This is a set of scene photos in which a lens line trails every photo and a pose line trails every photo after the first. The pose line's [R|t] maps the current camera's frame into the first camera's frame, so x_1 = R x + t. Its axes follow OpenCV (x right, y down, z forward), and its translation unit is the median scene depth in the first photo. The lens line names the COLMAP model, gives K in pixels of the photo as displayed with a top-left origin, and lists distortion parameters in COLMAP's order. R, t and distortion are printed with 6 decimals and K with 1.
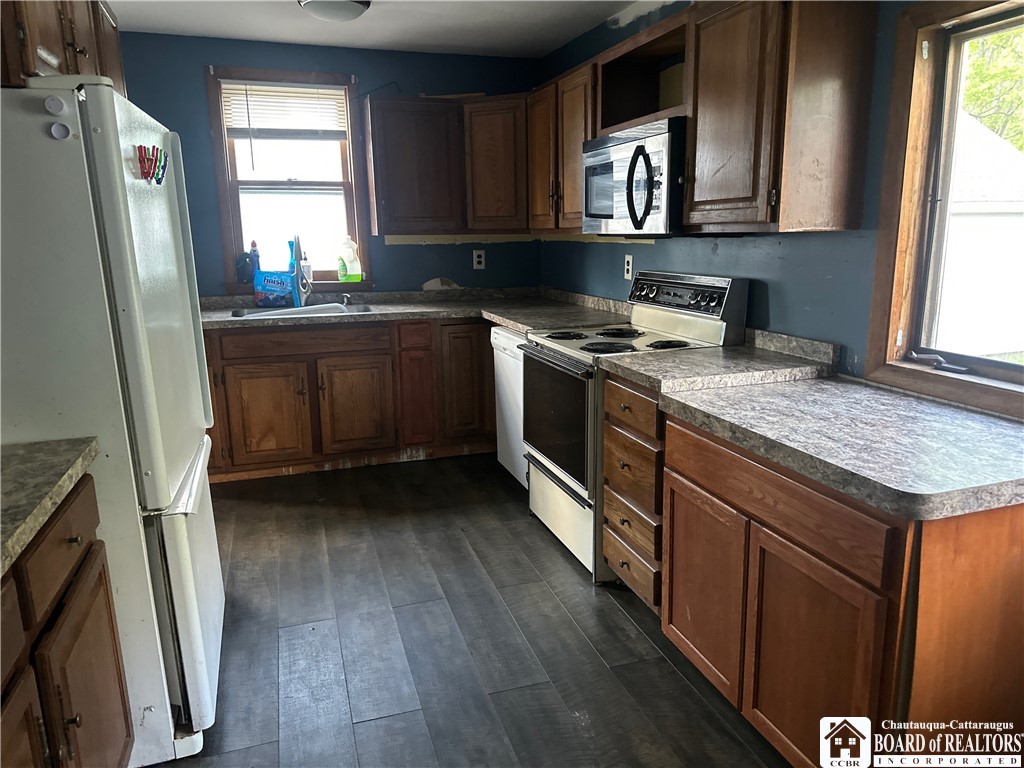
lens RADIAL K [[697.4, 0, 512.0], [0, 697.4, 384.0], [0, 0, 1]] dist [0.037177, -0.046194]
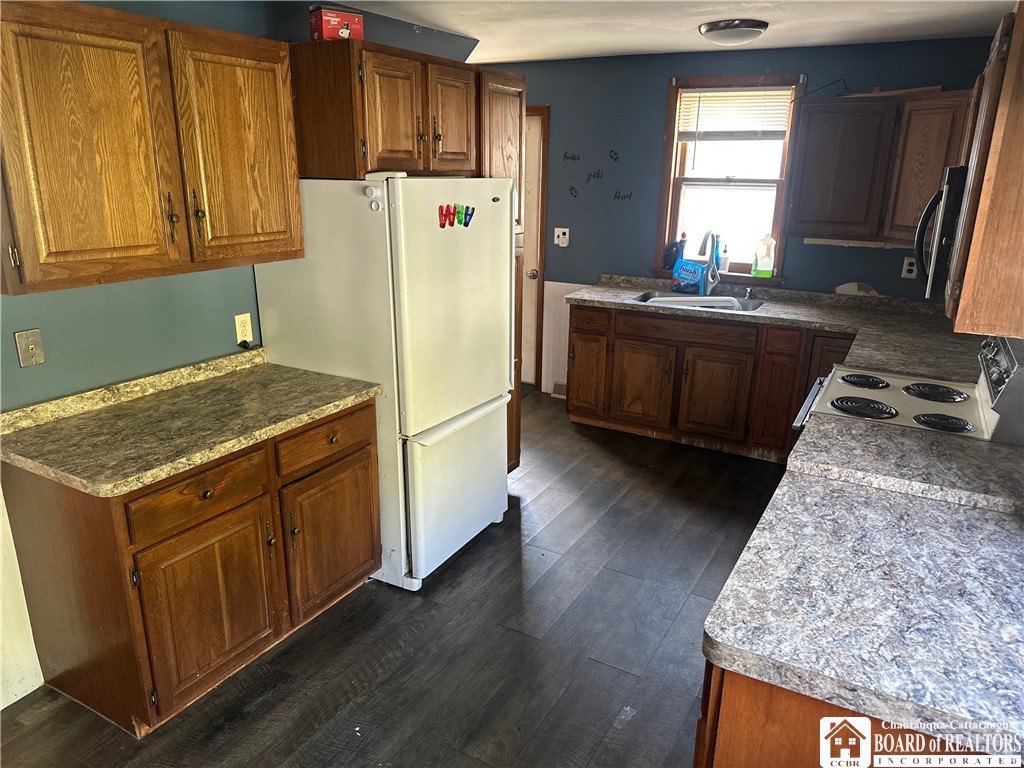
lens RADIAL K [[683.3, 0, 512.0], [0, 683.3, 384.0], [0, 0, 1]] dist [0.002118, -0.001236]
pose [[0.693429, 0.235682, -0.680889, 0.419131], [-0.183945, 0.971582, 0.148969, -0.129015], [0.696650, 0.021946, 0.717076, 0.029566]]
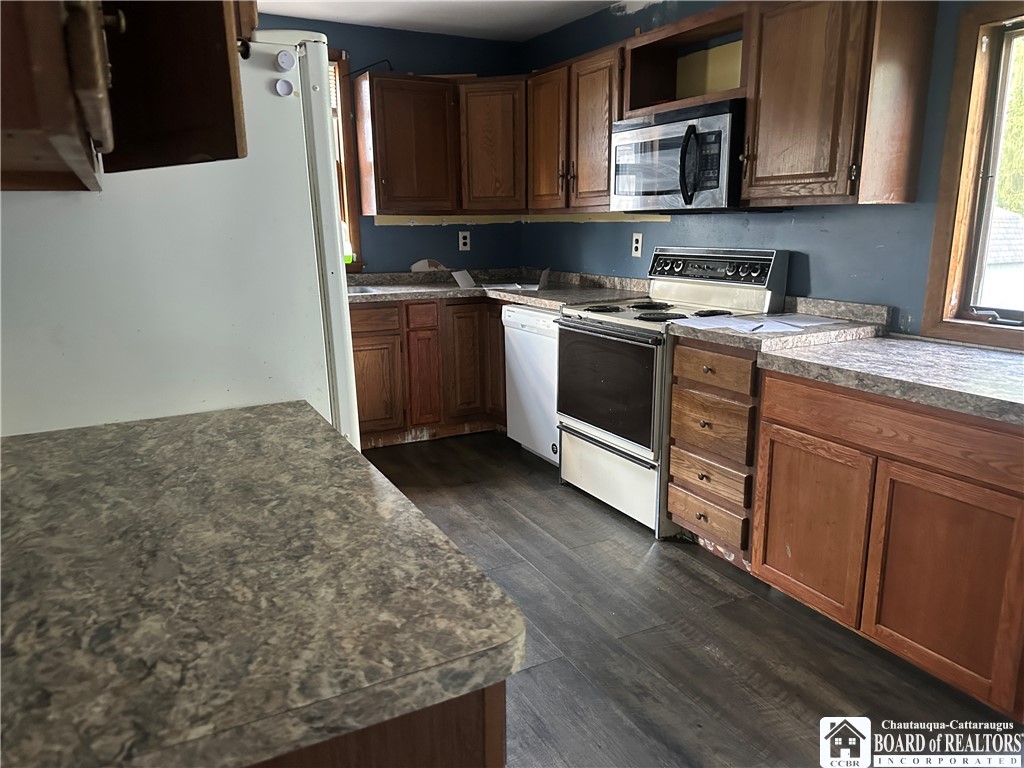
lens RADIAL K [[697.4, 0, 512.0], [0, 697.4, 384.0], [0, 0, 1]] dist [0.037177, -0.046194]
pose [[0.987954, -0.033111, 0.151166, -0.252403], [0.031033, 0.999389, 0.016087, 0.025167], [-0.151606, -0.011202, 0.988377, -0.014581]]
